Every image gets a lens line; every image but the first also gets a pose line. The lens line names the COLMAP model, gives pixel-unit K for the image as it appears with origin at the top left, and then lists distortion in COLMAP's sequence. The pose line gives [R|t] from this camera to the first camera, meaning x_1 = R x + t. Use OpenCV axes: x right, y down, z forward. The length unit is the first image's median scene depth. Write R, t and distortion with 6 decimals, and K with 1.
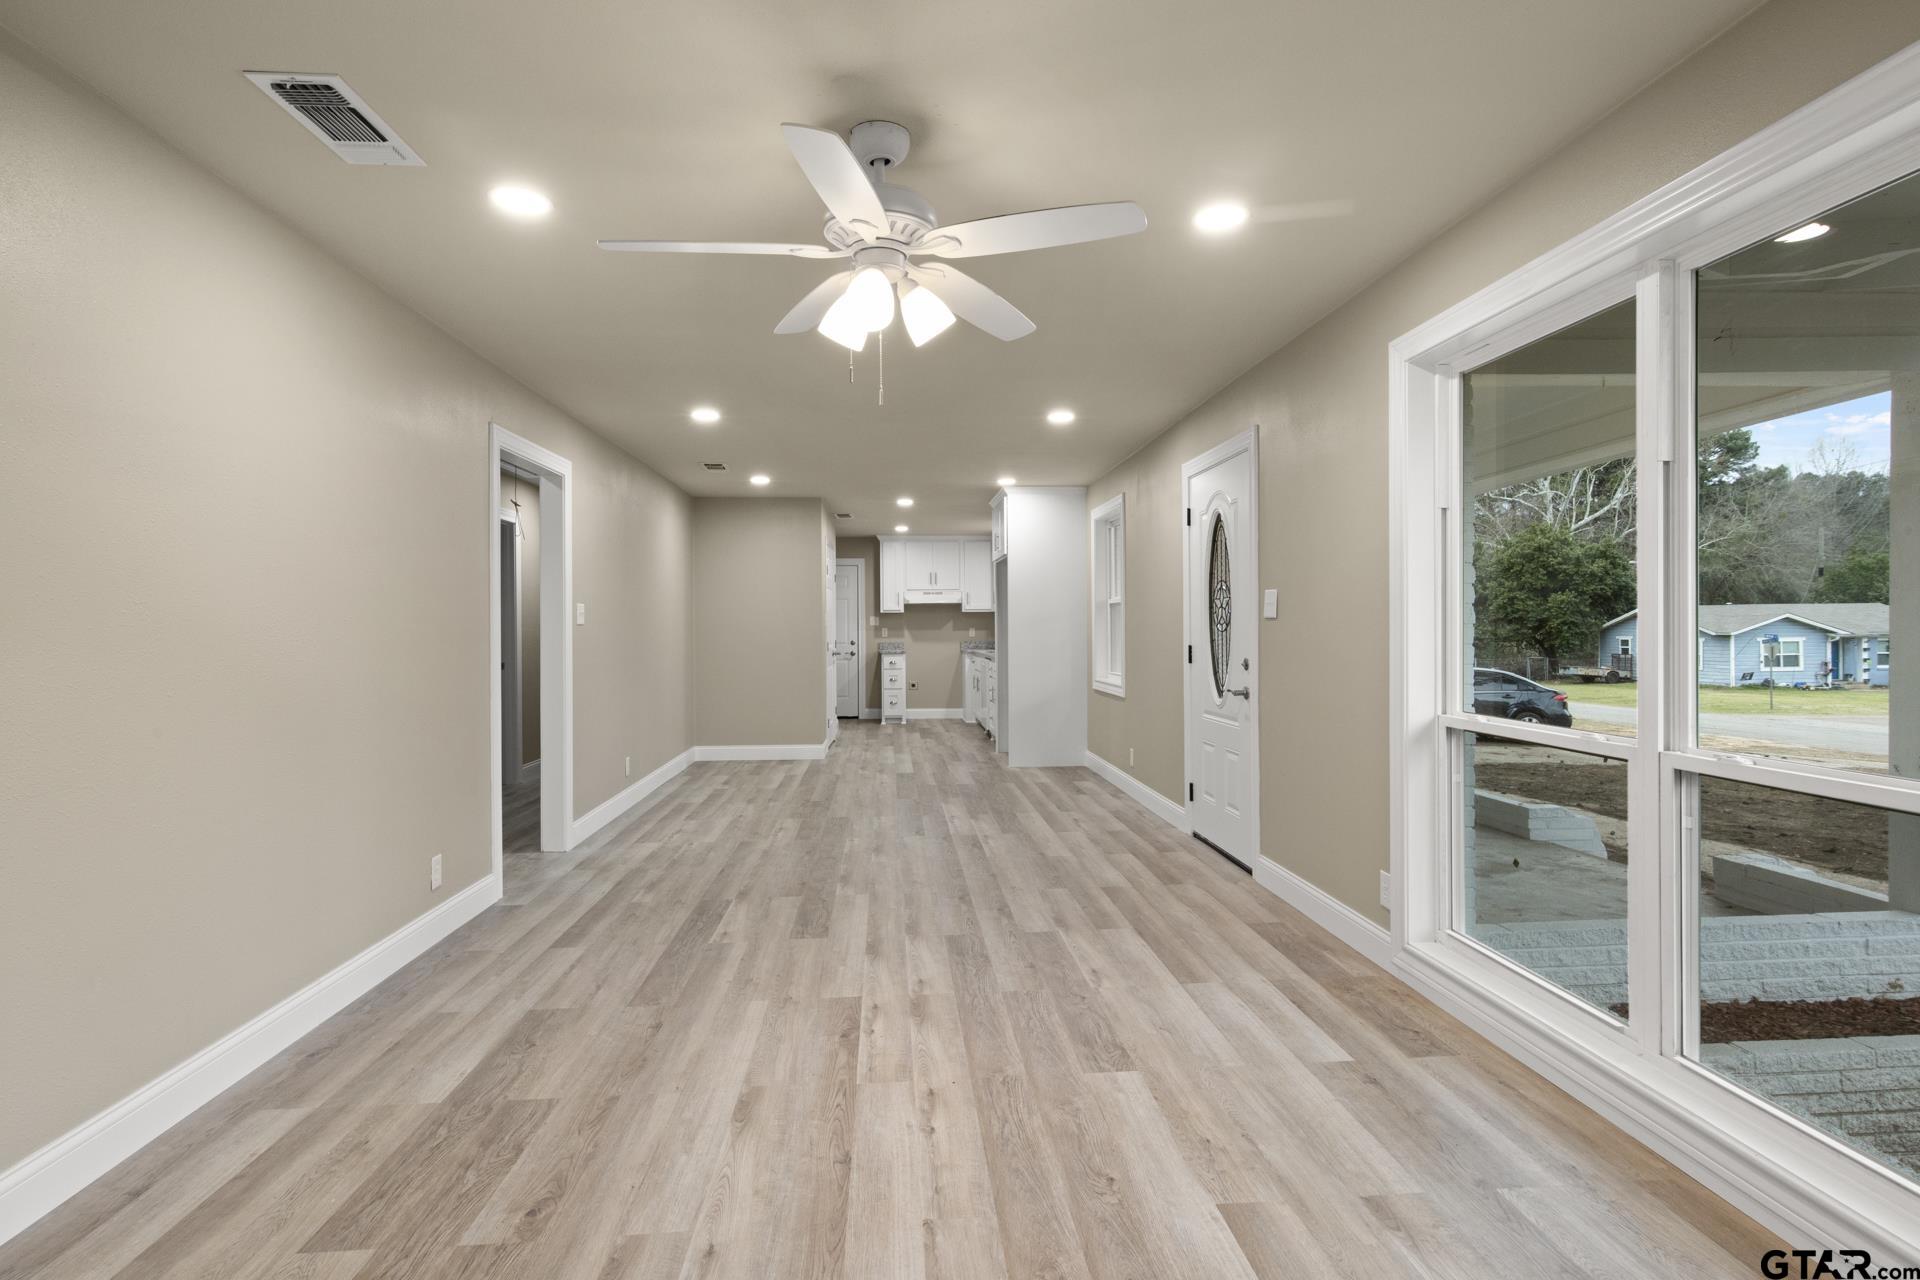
lens RADIAL K [[970.1, 0, 961.2], [0, 970.1, 621.7], [0, 0, 1]] dist [0.004640, -0.000184]
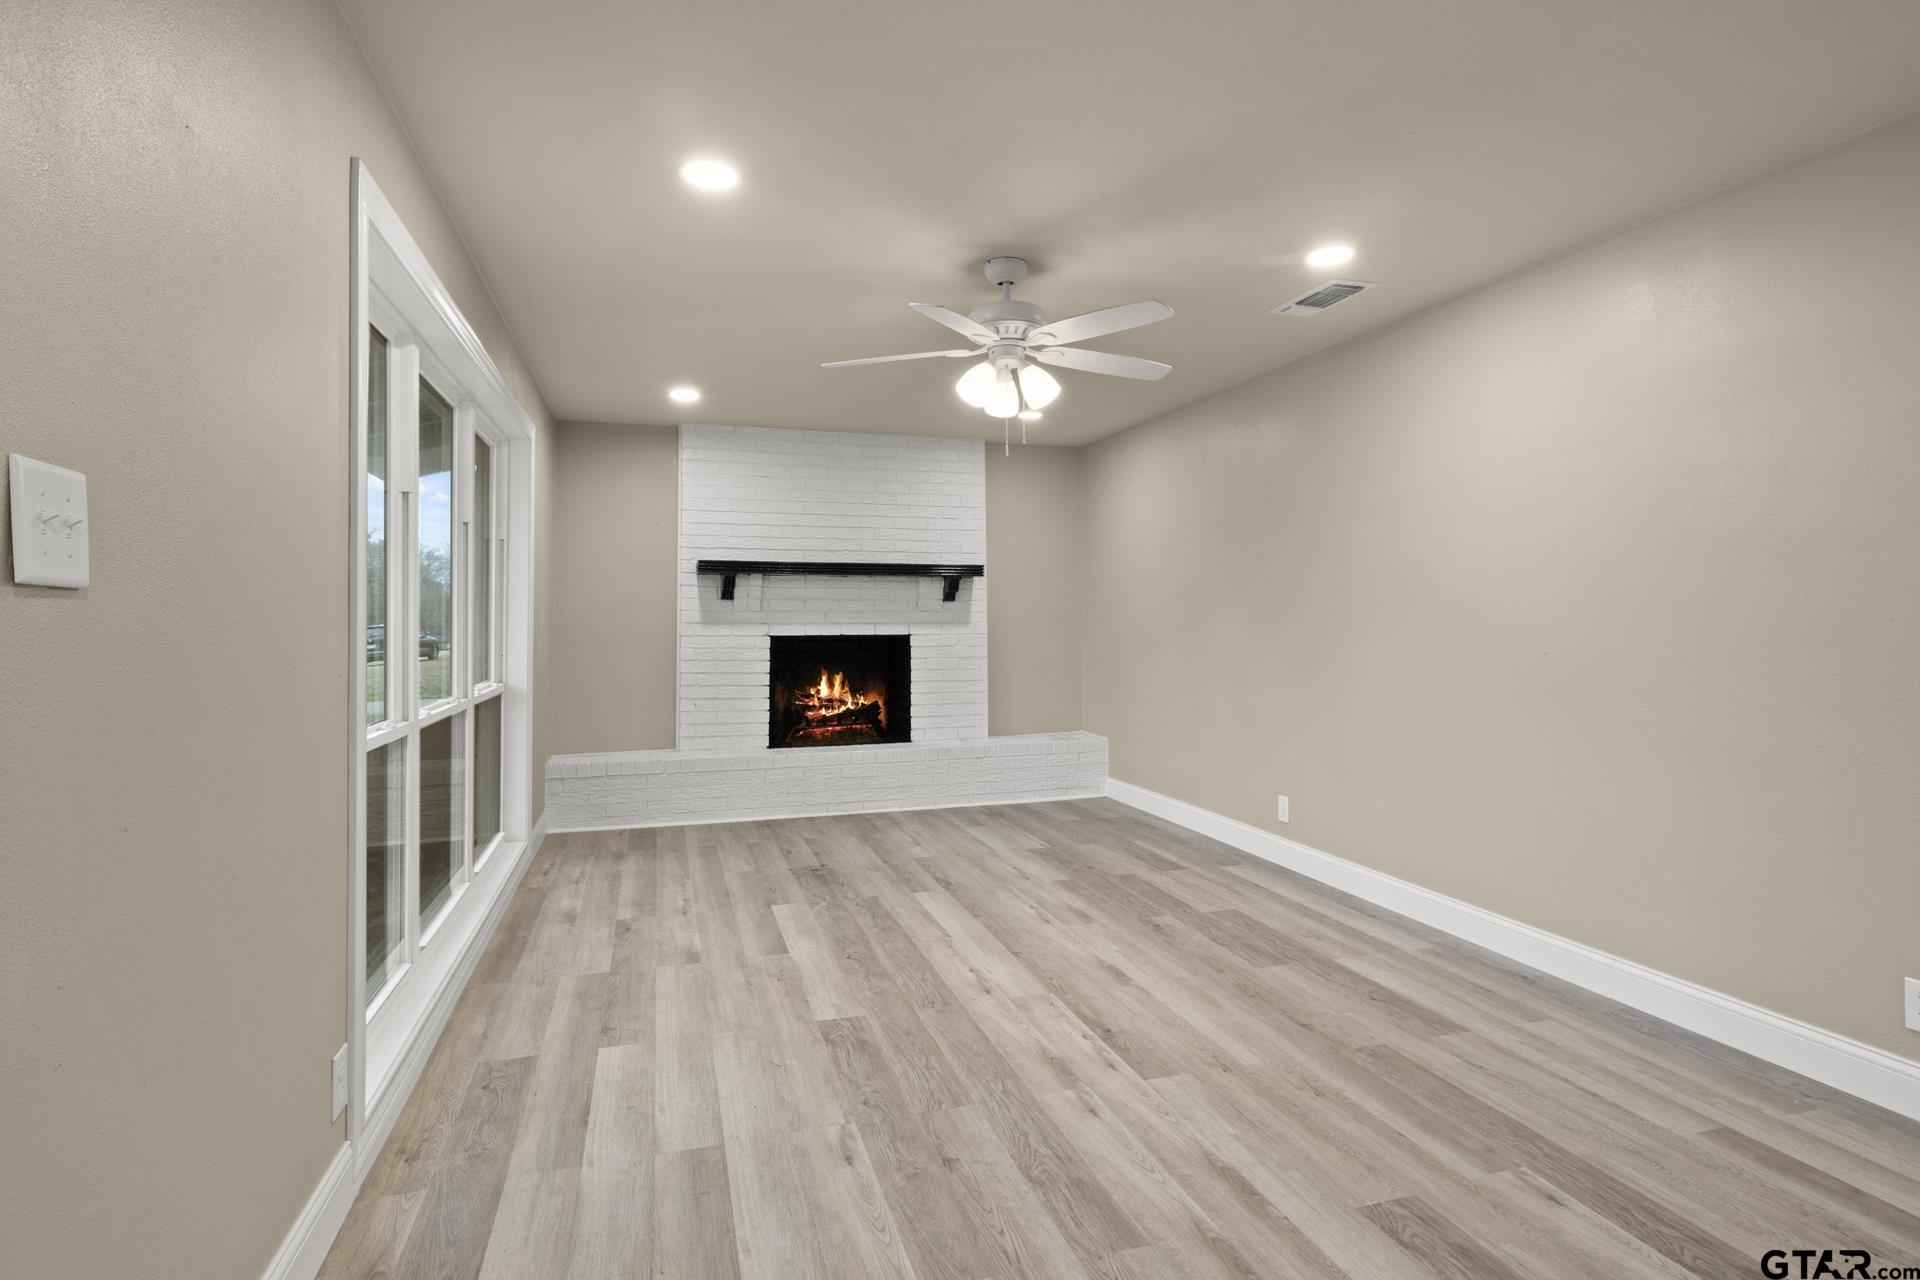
lens RADIAL K [[970.1, 0, 961.2], [0, 970.1, 621.7], [0, 0, 1]] dist [0.004640, -0.000184]
pose [[-0.974932, 0.011941, -0.222184, 0.242314], [0.012672, 0.999918, -0.001863, 0.012242], [0.222143, -0.004631, -0.975003, 1.961052]]
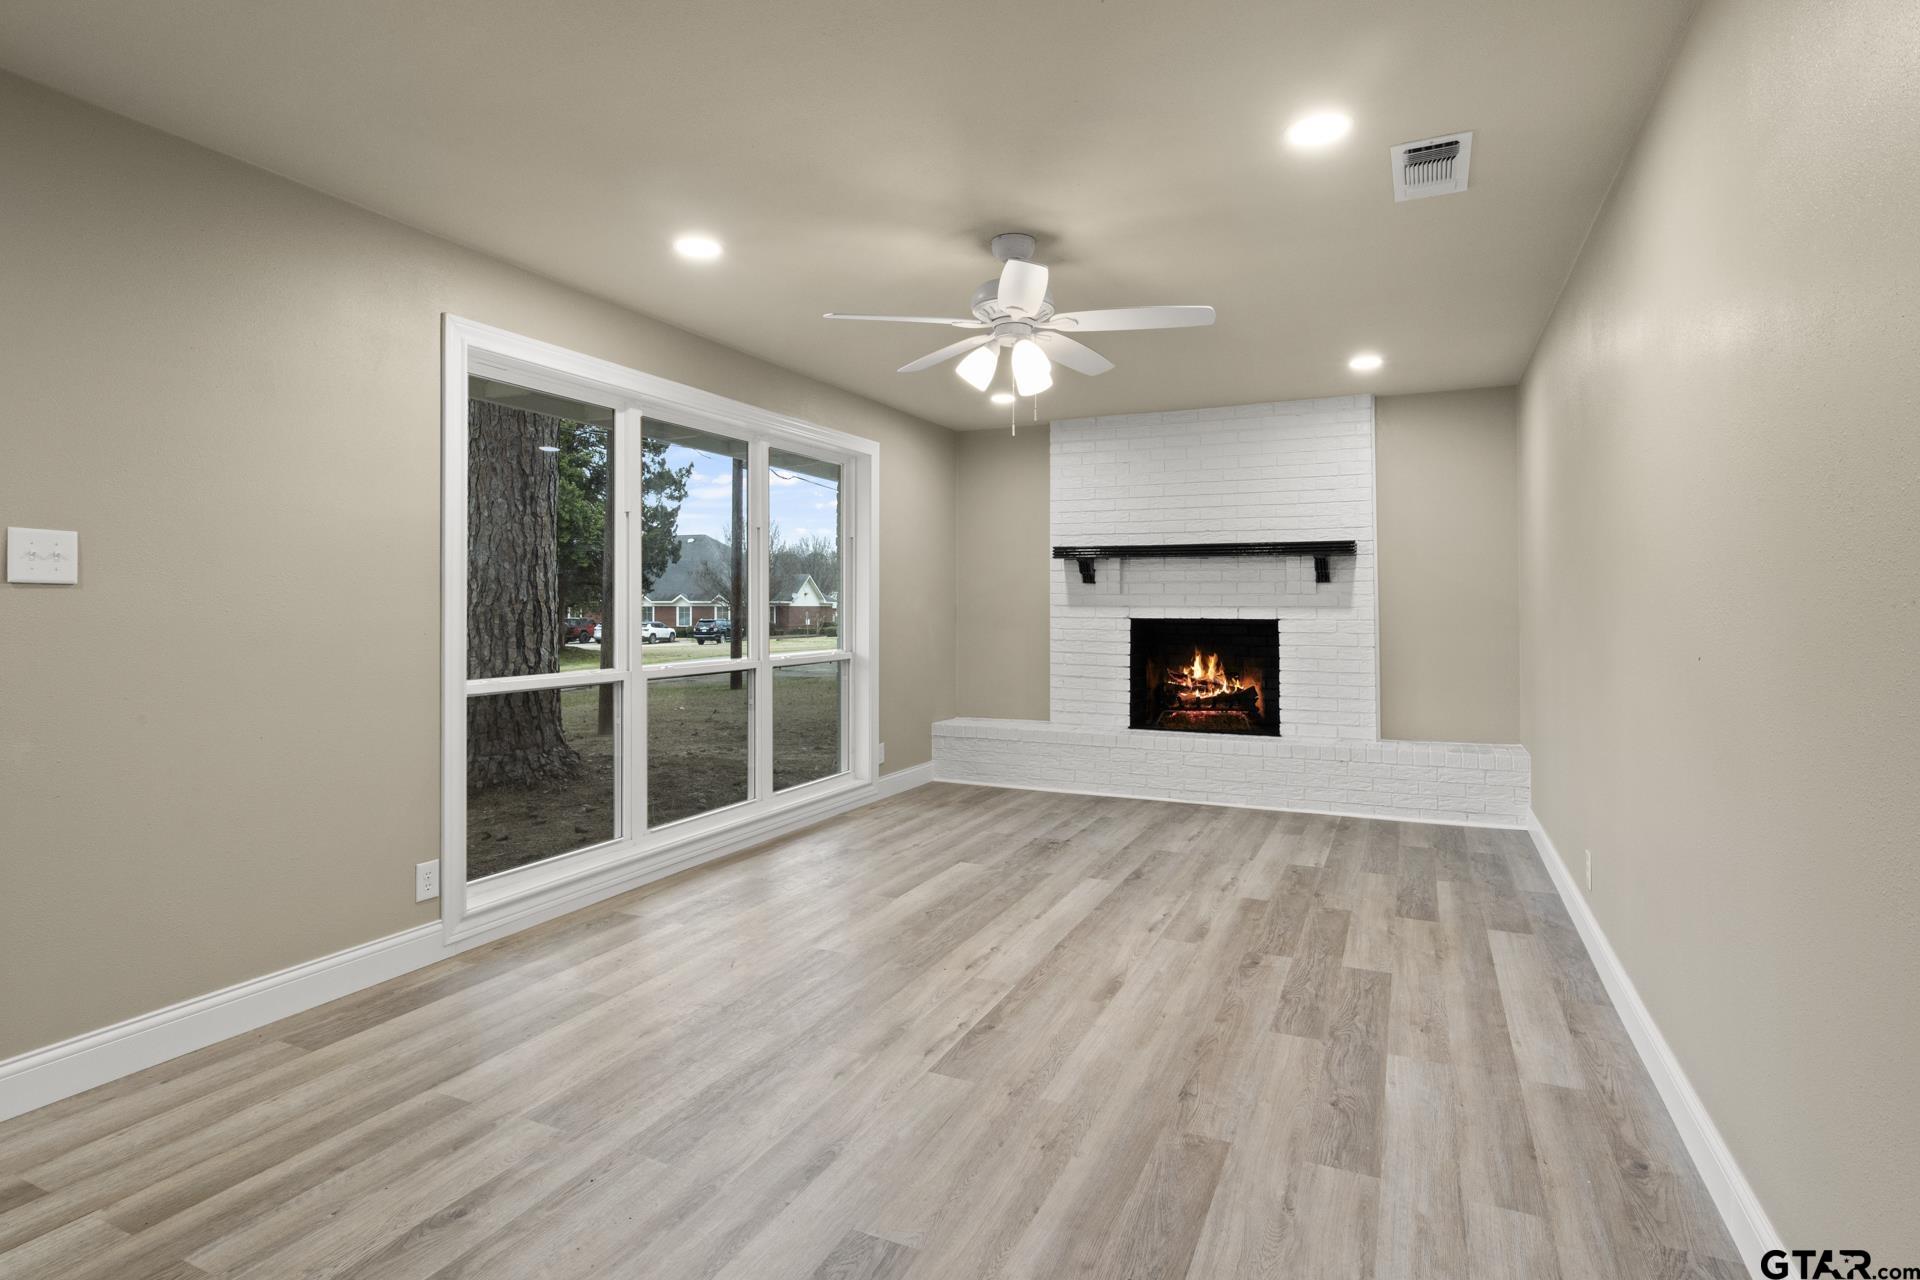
lens RADIAL K [[970.1, 0, 961.2], [0, 970.1, 621.7], [0, 0, 1]] dist [0.004640, -0.000184]
pose [[-0.872693, -0.001418, 0.488267, -0.568394], [0.003165, 0.999958, 0.008562, 0.021455], [-0.488259, 0.009017, -0.872652, 1.871435]]
